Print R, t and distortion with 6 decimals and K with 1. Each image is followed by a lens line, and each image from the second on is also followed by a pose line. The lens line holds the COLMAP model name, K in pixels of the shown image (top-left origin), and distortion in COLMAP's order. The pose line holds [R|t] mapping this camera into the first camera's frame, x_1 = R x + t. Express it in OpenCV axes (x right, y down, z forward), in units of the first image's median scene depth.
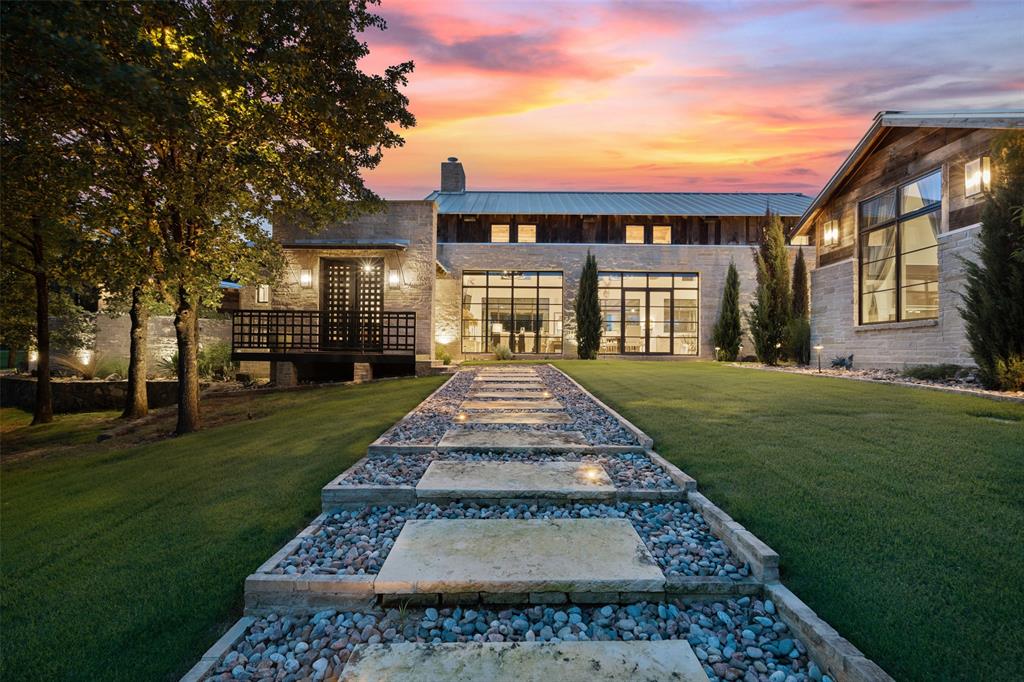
lens RADIAL K [[453.6, 0, 513.1], [0, 453.6, 345.8], [0, 0, 1]] dist [-0.012057, 0.000180]
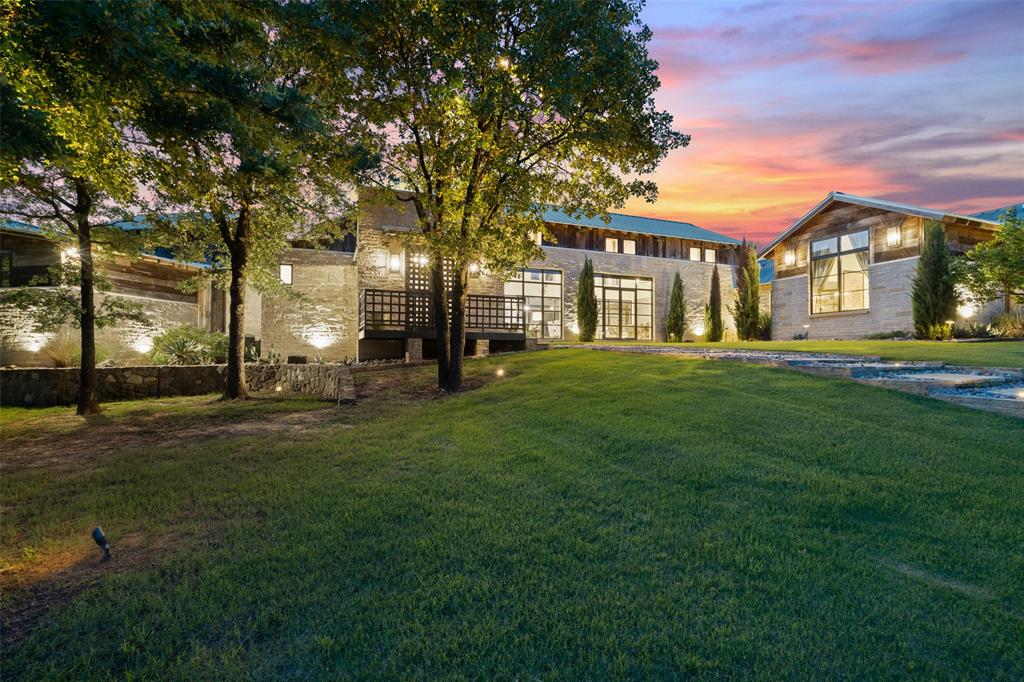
lens RADIAL K [[453.6, 0, 513.1], [0, 453.6, 345.8], [0, 0, 1]] dist [-0.012057, 0.000180]
pose [[0.924926, -0.002181, 0.380141, -0.538738], [0.002747, 0.999996, -0.000945, 0.041738], [-0.380138, 0.001918, 0.924928, -0.078687]]
